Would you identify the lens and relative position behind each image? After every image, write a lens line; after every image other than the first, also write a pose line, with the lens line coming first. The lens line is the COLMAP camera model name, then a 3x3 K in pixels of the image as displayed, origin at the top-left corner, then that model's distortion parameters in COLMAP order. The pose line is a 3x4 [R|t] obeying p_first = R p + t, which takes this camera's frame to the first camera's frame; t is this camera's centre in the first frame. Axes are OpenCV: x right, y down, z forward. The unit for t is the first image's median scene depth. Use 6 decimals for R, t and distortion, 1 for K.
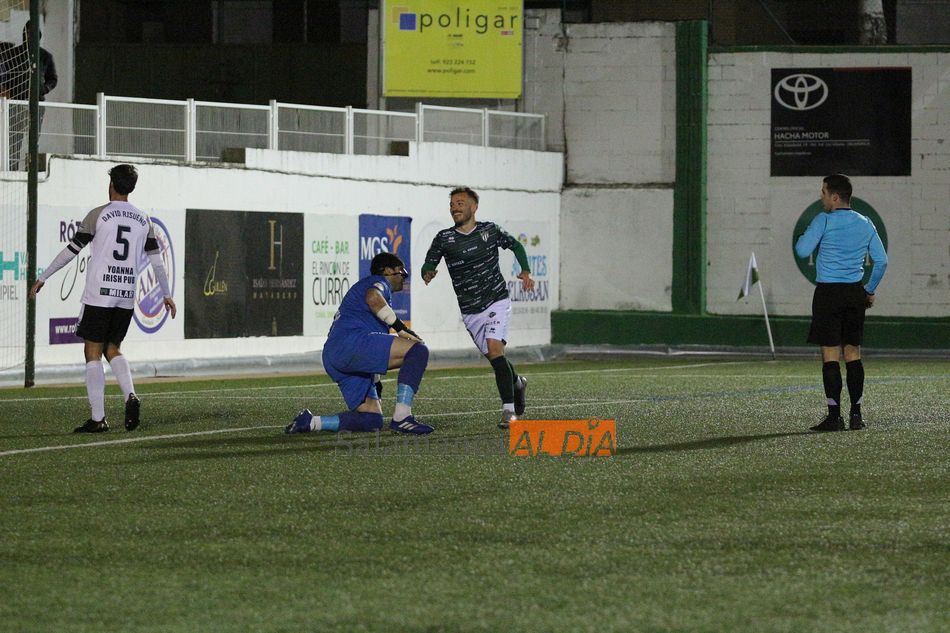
lens RADIAL K [[3566.9, 0, 475.1], [0, 3566.9, 316.2], [0, 0, 1]] dist [-0.596467, 0.000000]
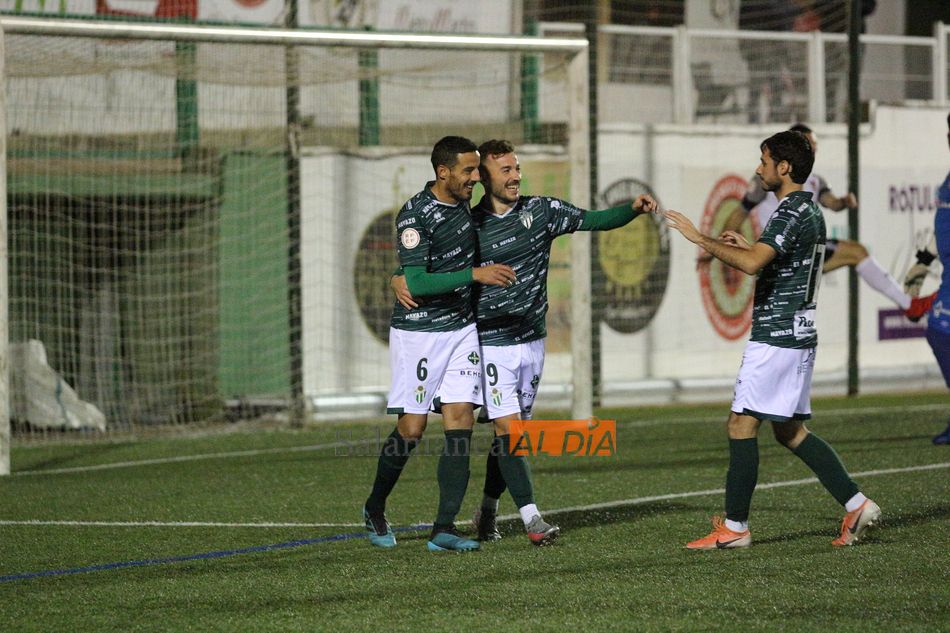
lens RADIAL K [[3535.8, 0, 474.9], [0, 3535.8, 316.3], [0, 0, 1]] dist [-0.363134, 0.000000]
pose [[0.972826, -0.007148, -0.231427, -0.025828], [0.007130, 0.999974, -0.000915, 0.002037], [0.231428, -0.000760, 0.972852, 0.214561]]
